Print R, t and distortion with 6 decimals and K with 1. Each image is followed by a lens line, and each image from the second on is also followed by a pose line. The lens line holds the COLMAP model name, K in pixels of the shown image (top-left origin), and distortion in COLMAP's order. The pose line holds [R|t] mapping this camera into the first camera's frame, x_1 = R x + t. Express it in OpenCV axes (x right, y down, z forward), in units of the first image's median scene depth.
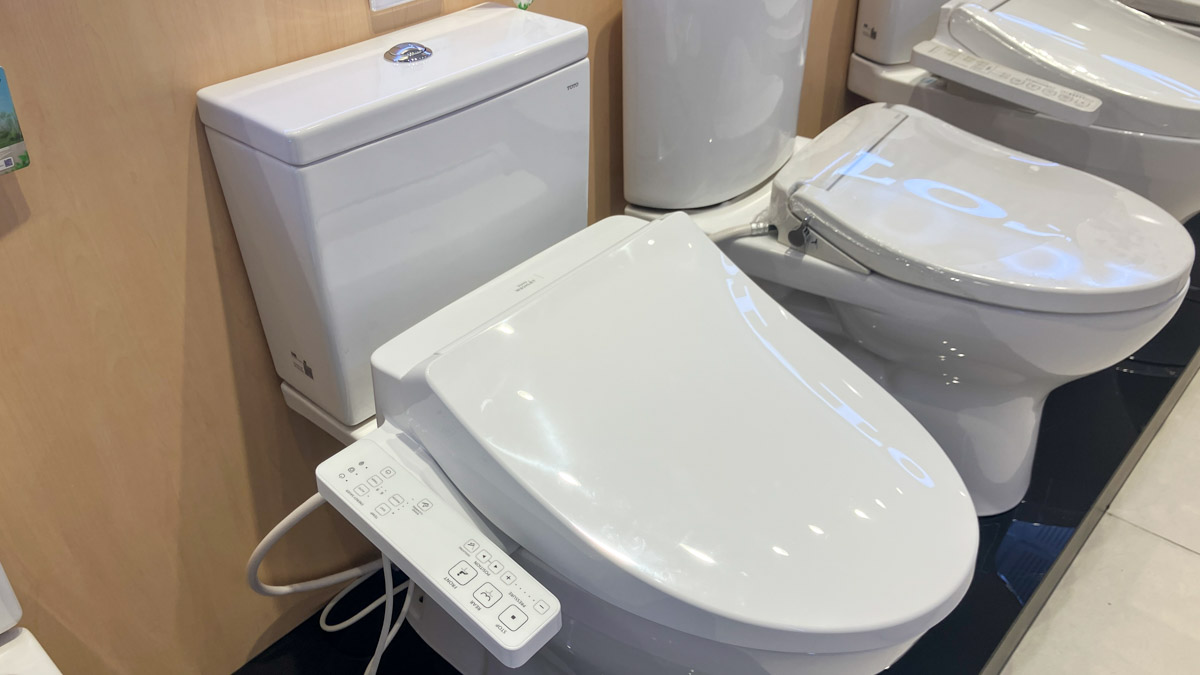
lens RADIAL K [[972.3, 0, 600.0], [0, 972.3, 337.5], [0, 0, 1]] dist [0.001111, 0.011142]
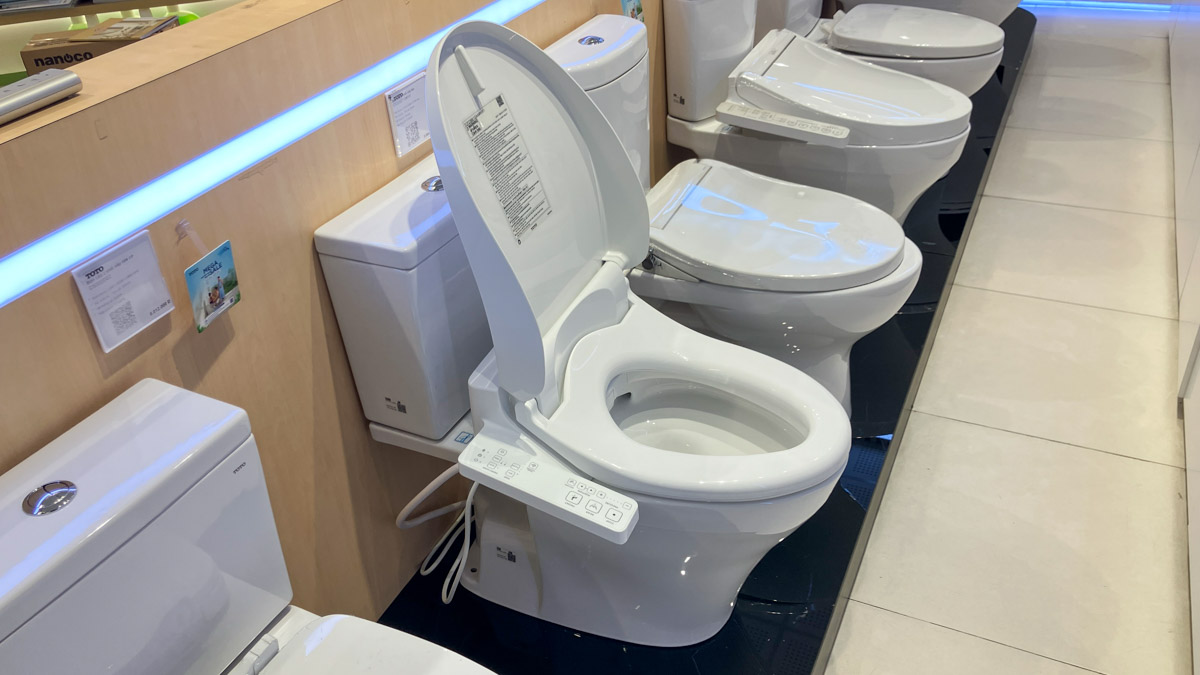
lens RADIAL K [[971.3, 0, 586.8], [0, 971.3, 320.0], [0, 0, 1]] dist [0.045937, -0.098167]
pose [[0.960625, -0.186990, 0.205511, -0.287204], [0.197726, 0.979708, -0.032824, 0.007440], [-0.195203, 0.072166, 0.978104, -0.436426]]
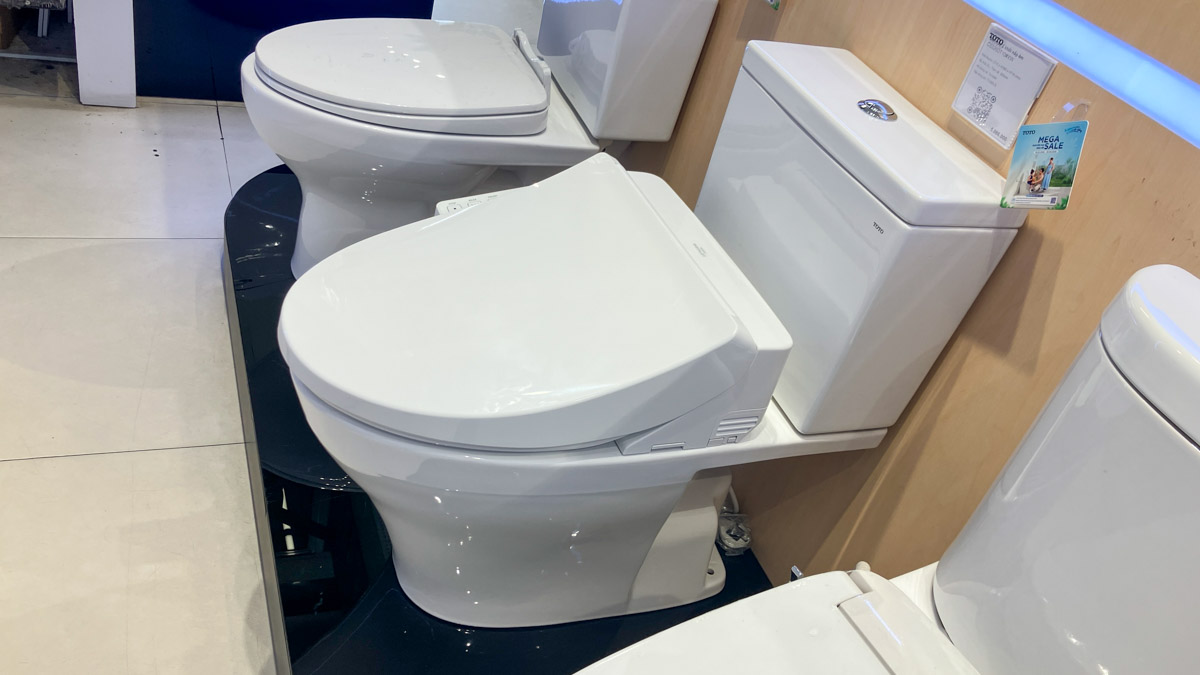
lens RADIAL K [[977.7, 0, 590.0], [0, 977.7, 333.7], [0, 0, 1]] dist [0.008101, 0.005400]
pose [[-0.454640, 0.452133, -0.767384, 0.860648], [-0.678376, 0.382520, 0.627283, -0.611116], [0.577155, 0.805763, 0.132807, 0.767018]]
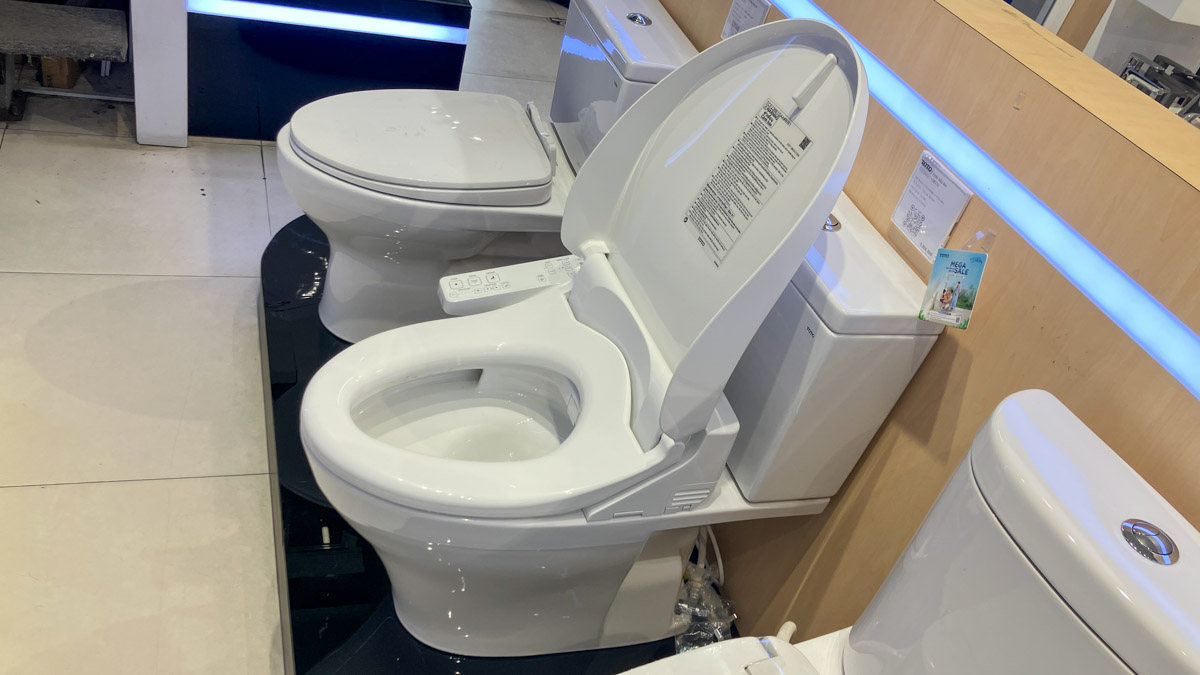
lens RADIAL K [[972.3, 0, 600.0], [0, 972.3, 337.5], [0, 0, 1]] dist [0.001111, 0.011142]
pose [[-0.495916, 0.438833, -0.749328, 0.885291], [-0.669713, 0.356014, 0.651720, -0.785233], [0.552768, 0.825033, 0.117339, 0.721250]]
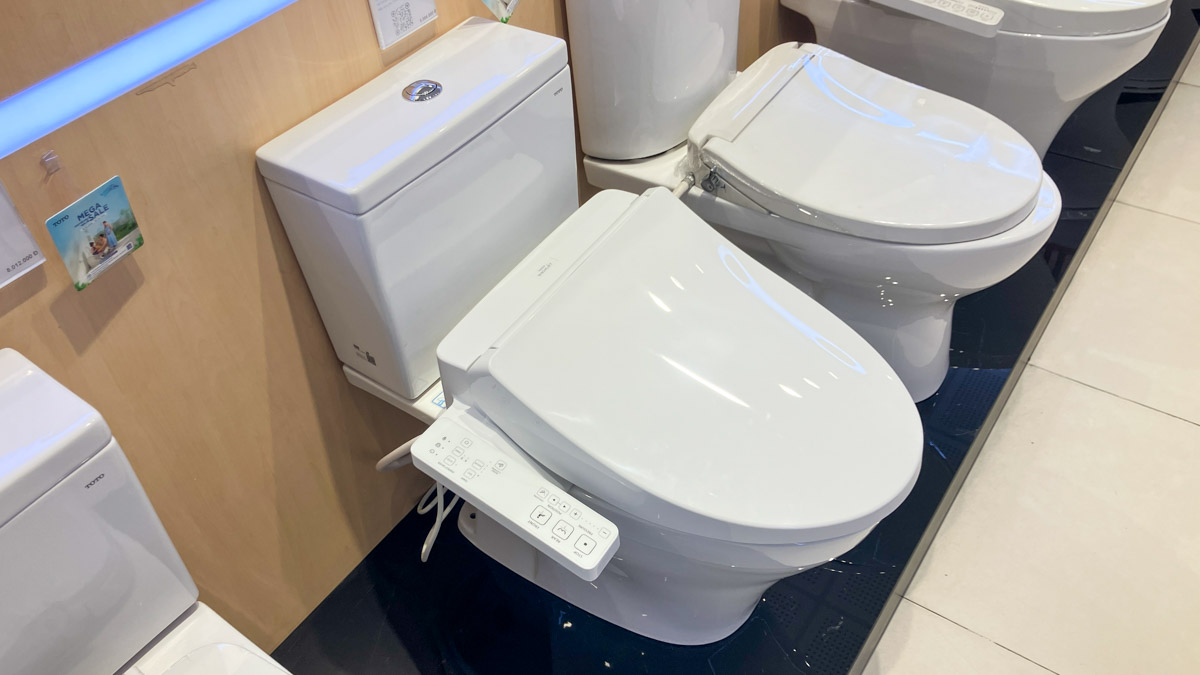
lens RADIAL K [[982.9, 0, 608.6], [0, 982.9, 309.4], [0, 0, 1]] dist [0.005007, 0.001128]
pose [[0.991436, -0.119836, 0.051907, -0.058952], [0.112070, 0.984767, 0.132947, -0.145175], [-0.067048, -0.125991, 0.989763, -0.205546]]
